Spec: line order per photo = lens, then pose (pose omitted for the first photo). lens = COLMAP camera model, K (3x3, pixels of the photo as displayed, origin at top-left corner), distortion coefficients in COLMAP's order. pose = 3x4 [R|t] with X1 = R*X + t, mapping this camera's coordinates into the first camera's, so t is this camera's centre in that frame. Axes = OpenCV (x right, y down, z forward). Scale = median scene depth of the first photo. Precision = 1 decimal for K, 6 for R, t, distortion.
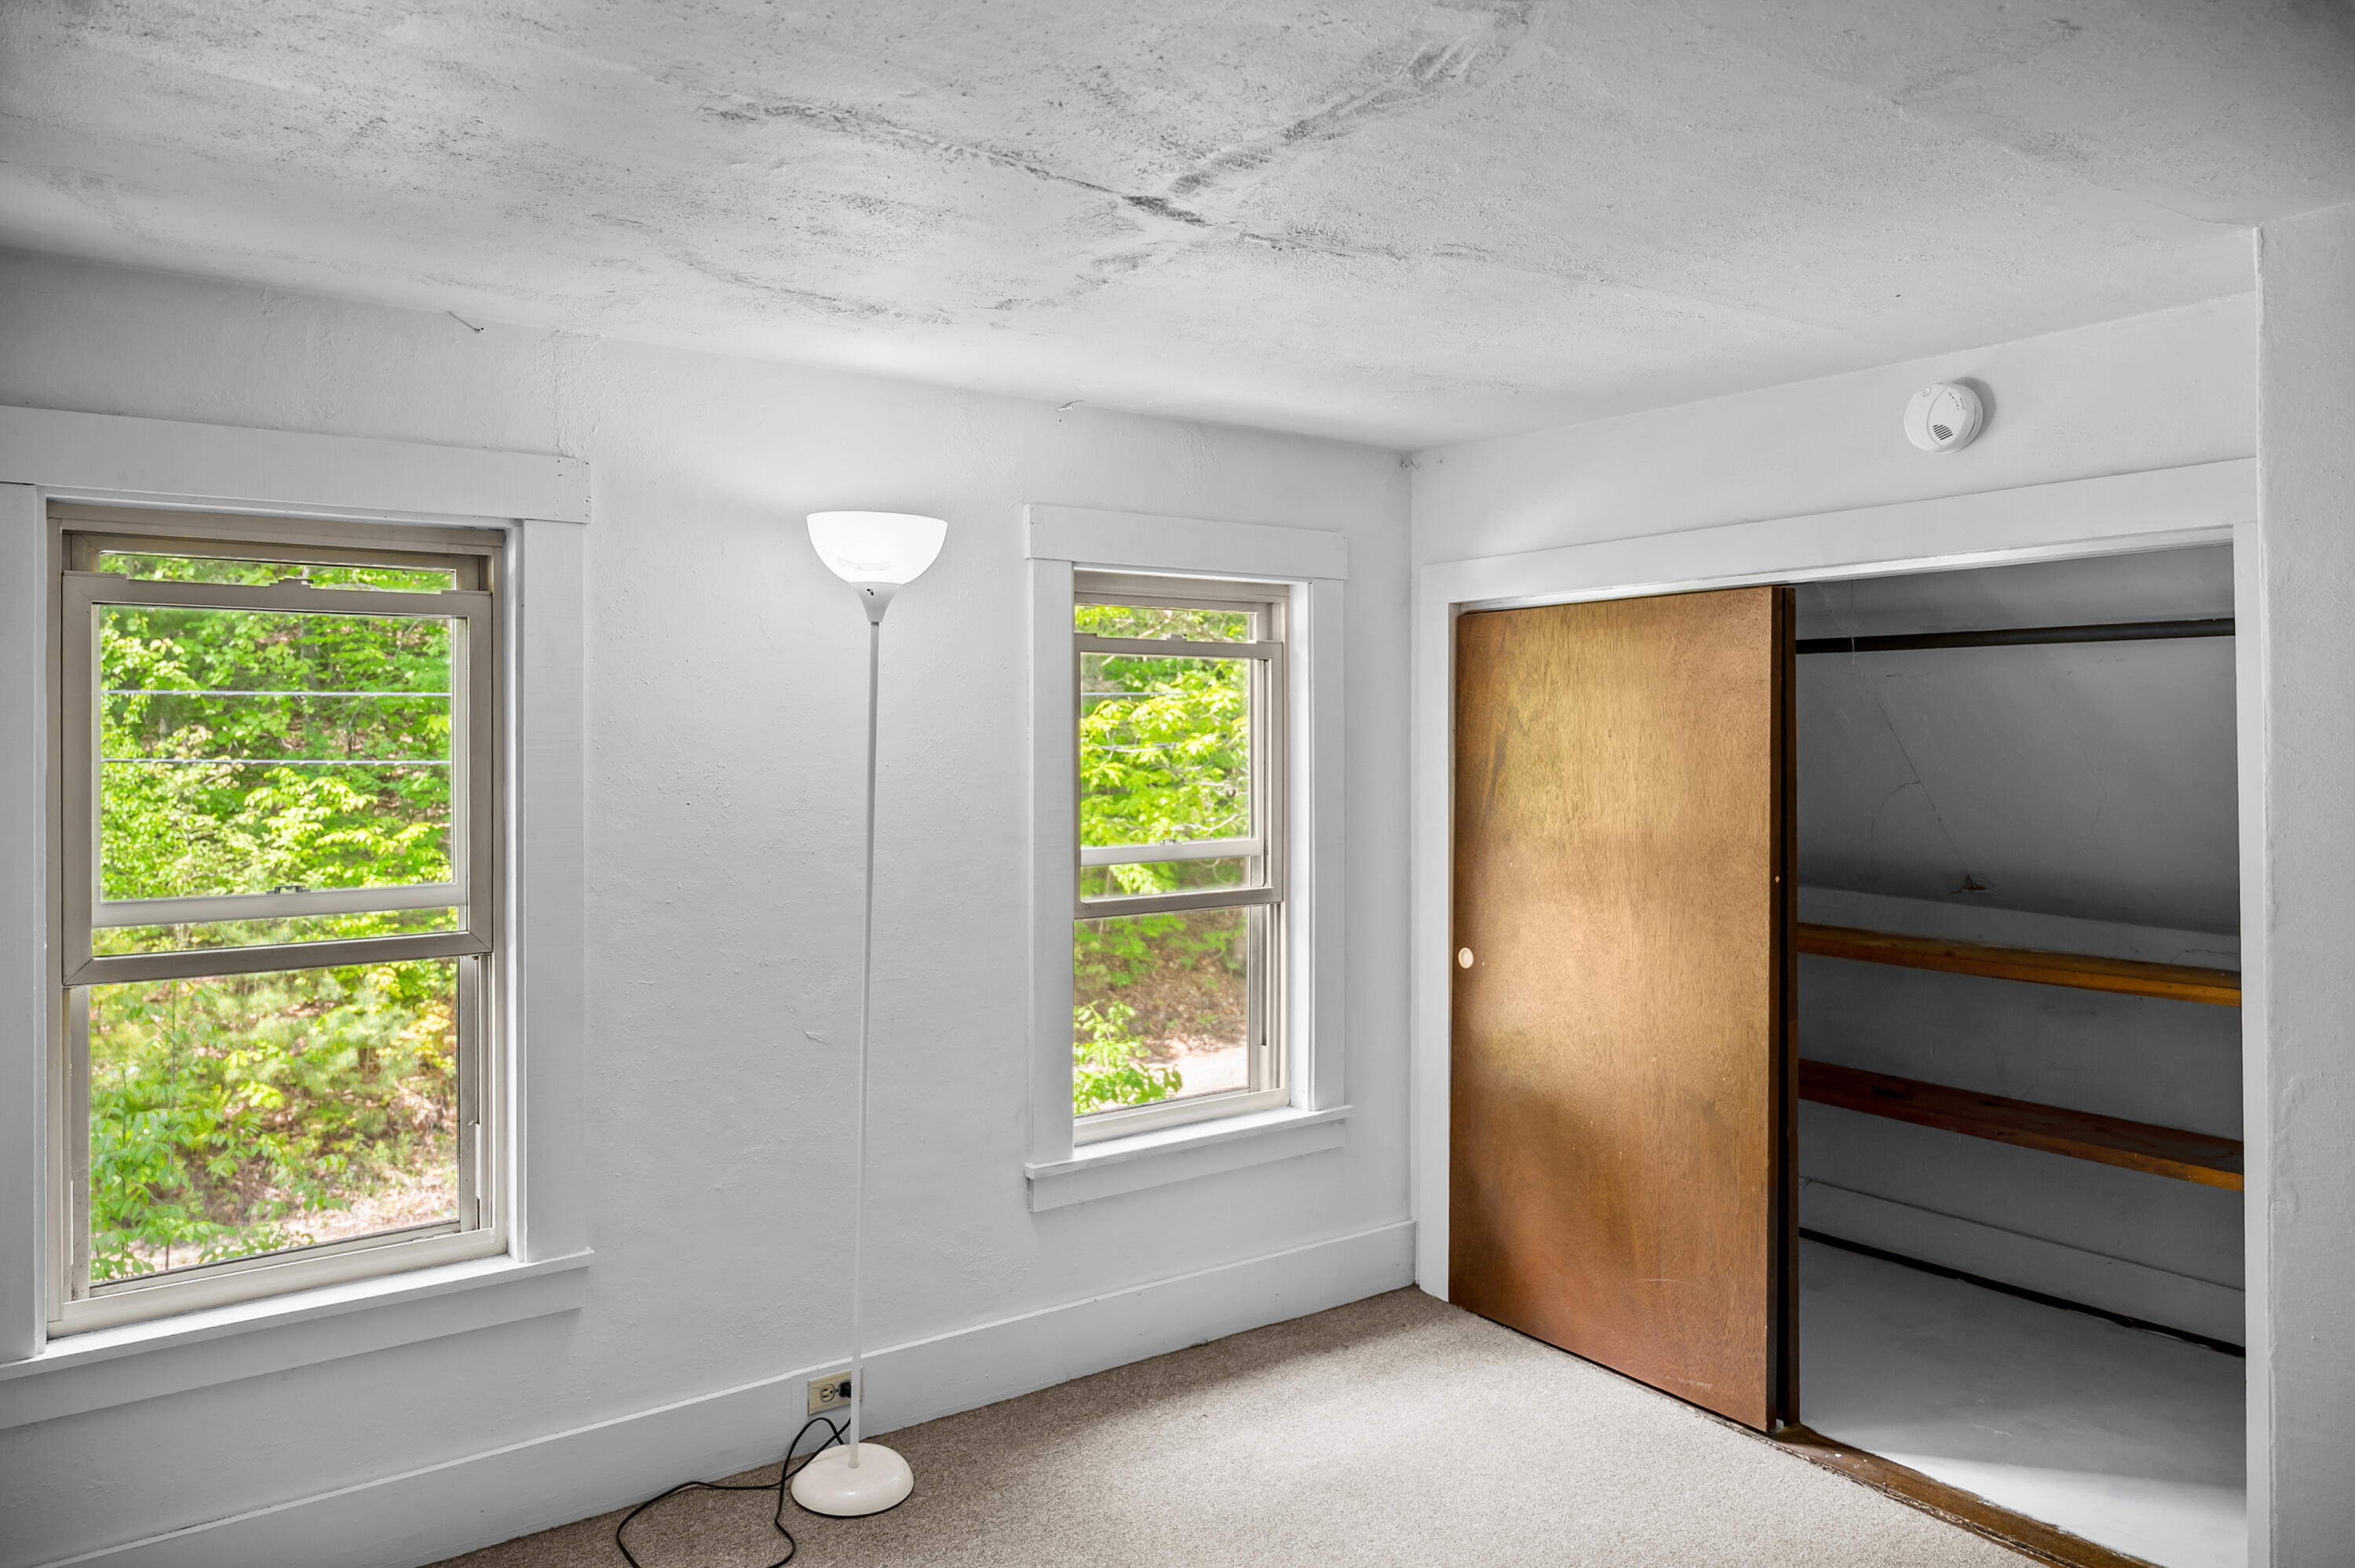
lens RADIAL K [[1569.5, 0, 1182.0], [0, 1569.5, 765.8], [0, 0, 1]] dist [-0.027288, 0.003309]
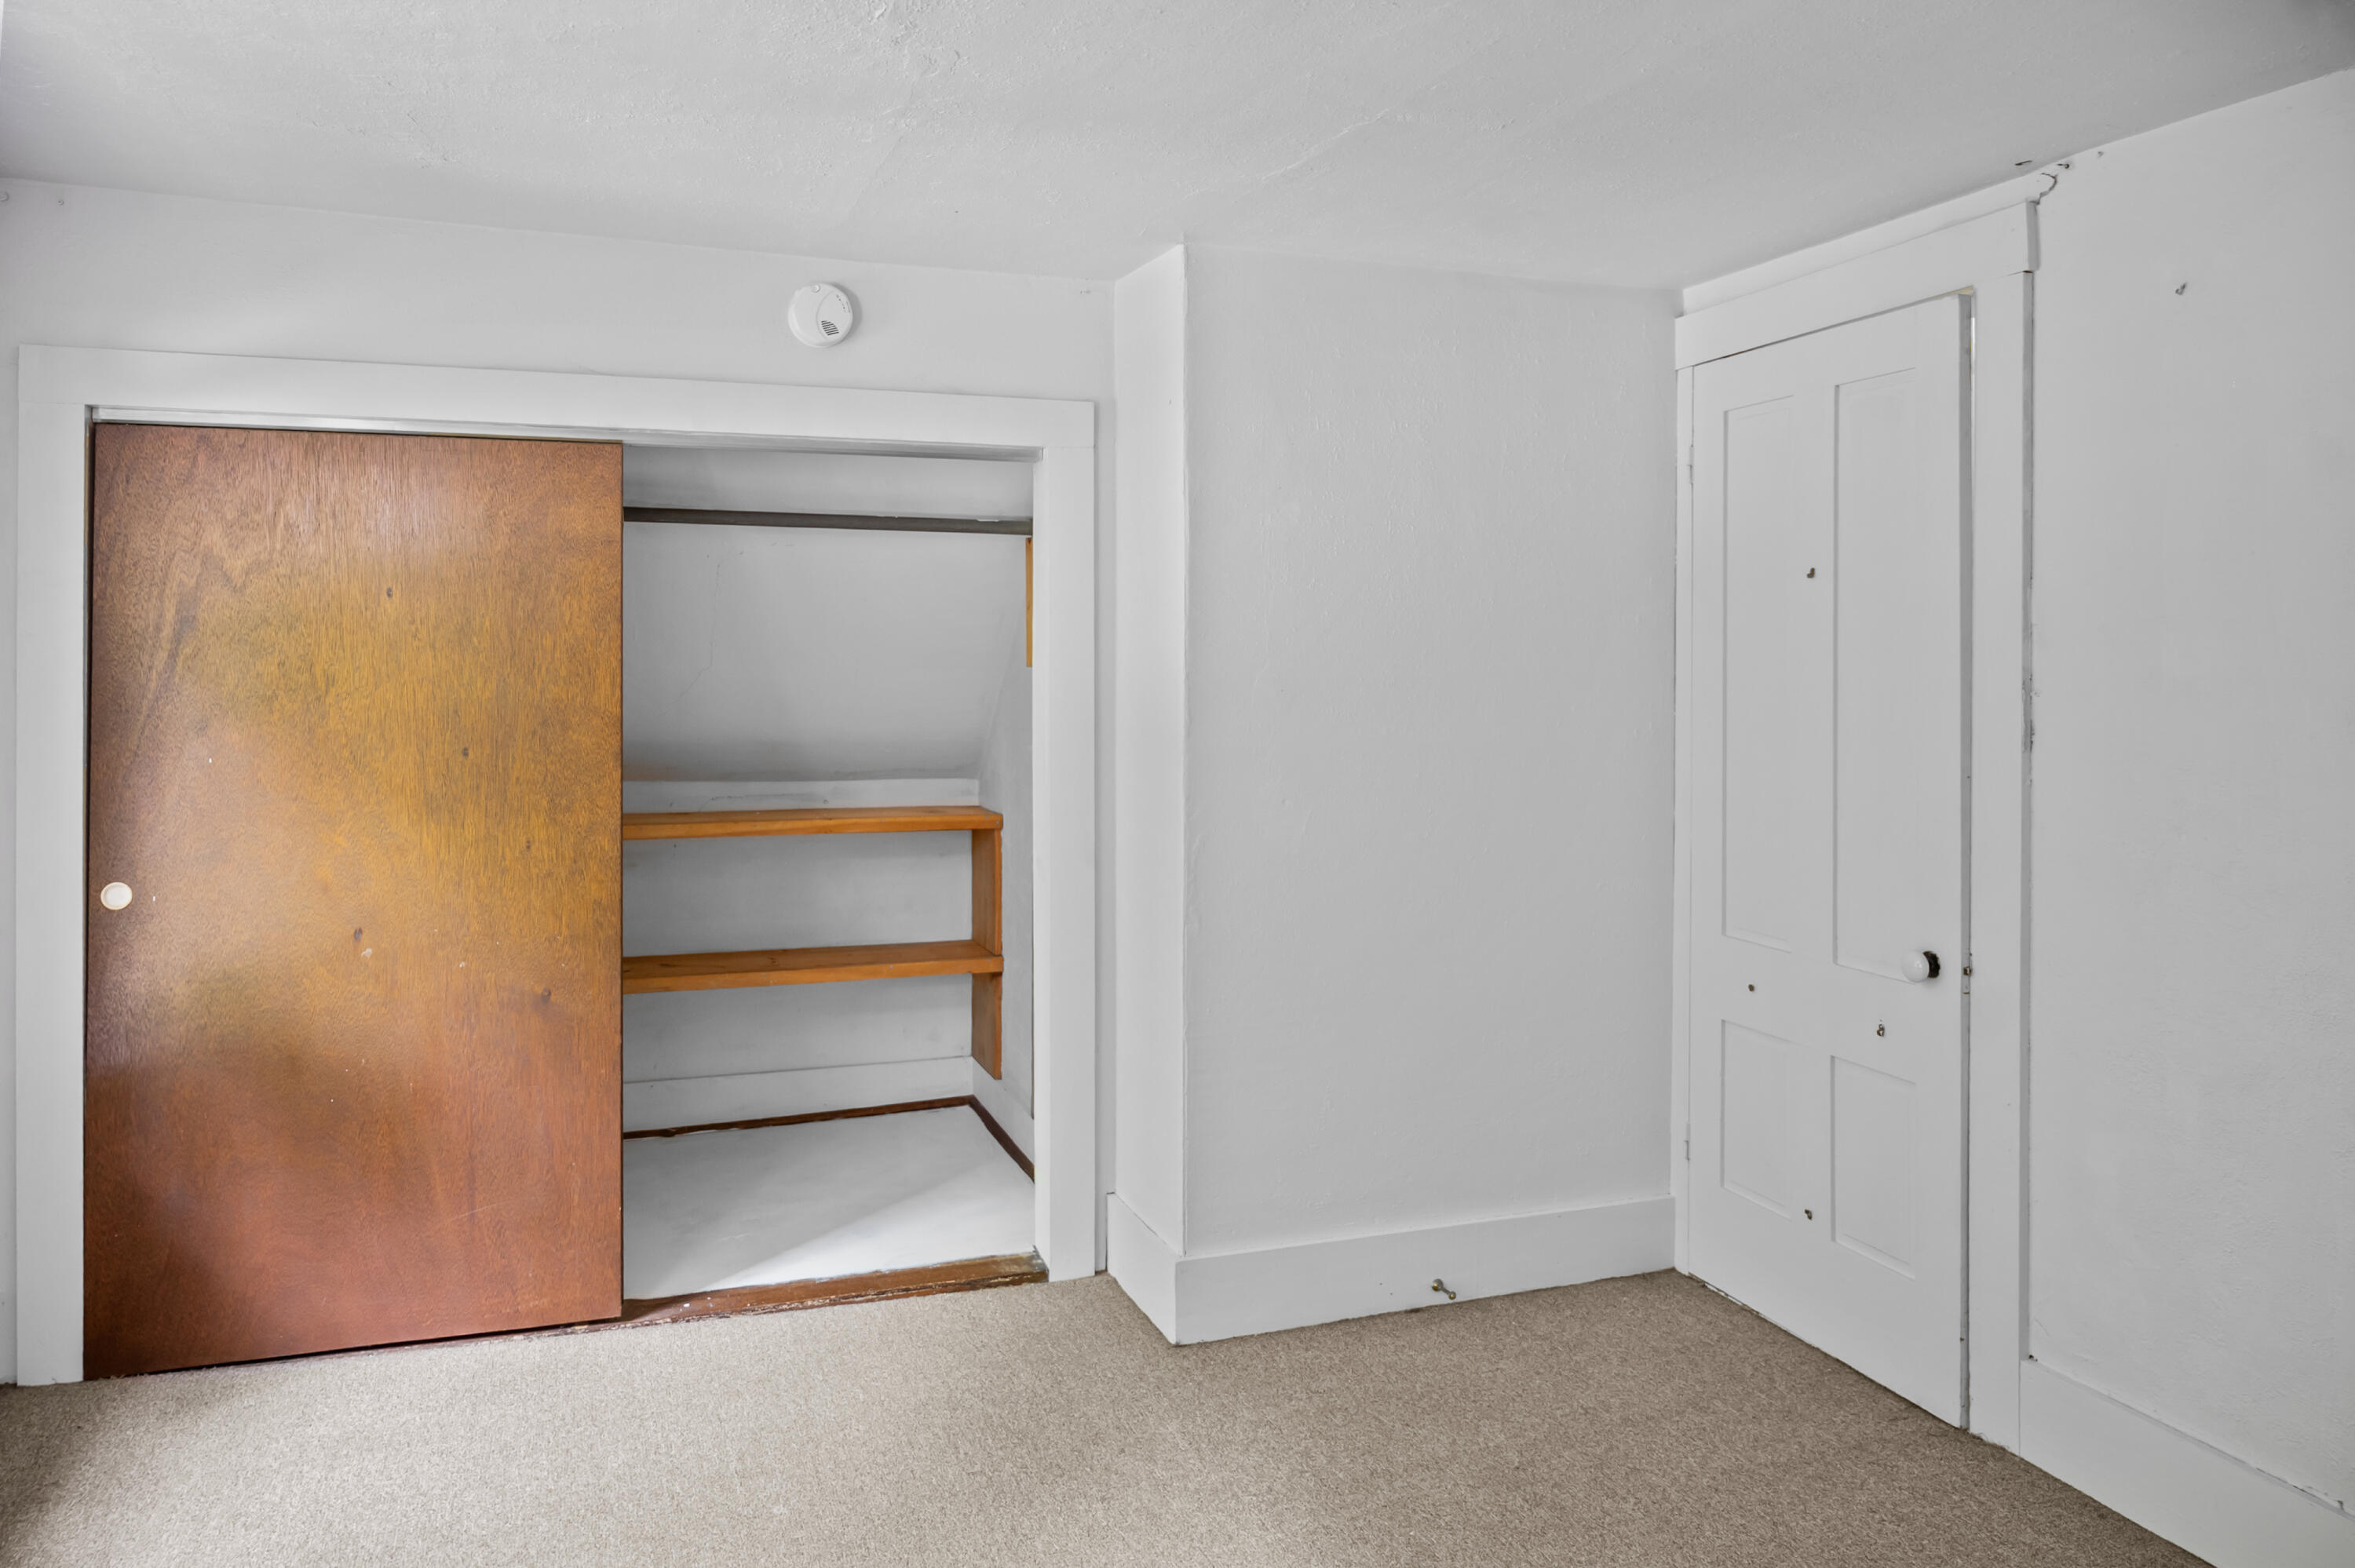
lens RADIAL K [[1569.5, 0, 1189.8], [0, 1569.5, 685.6], [0, 0, 1]] dist [-0.027288, 0.003309]
pose [[0.267973, -0.018462, 0.963250, -0.432280], [0.011544, 0.999806, 0.015951, 0.021716], [-0.963357, 0.006846, 0.268134, 0.371658]]
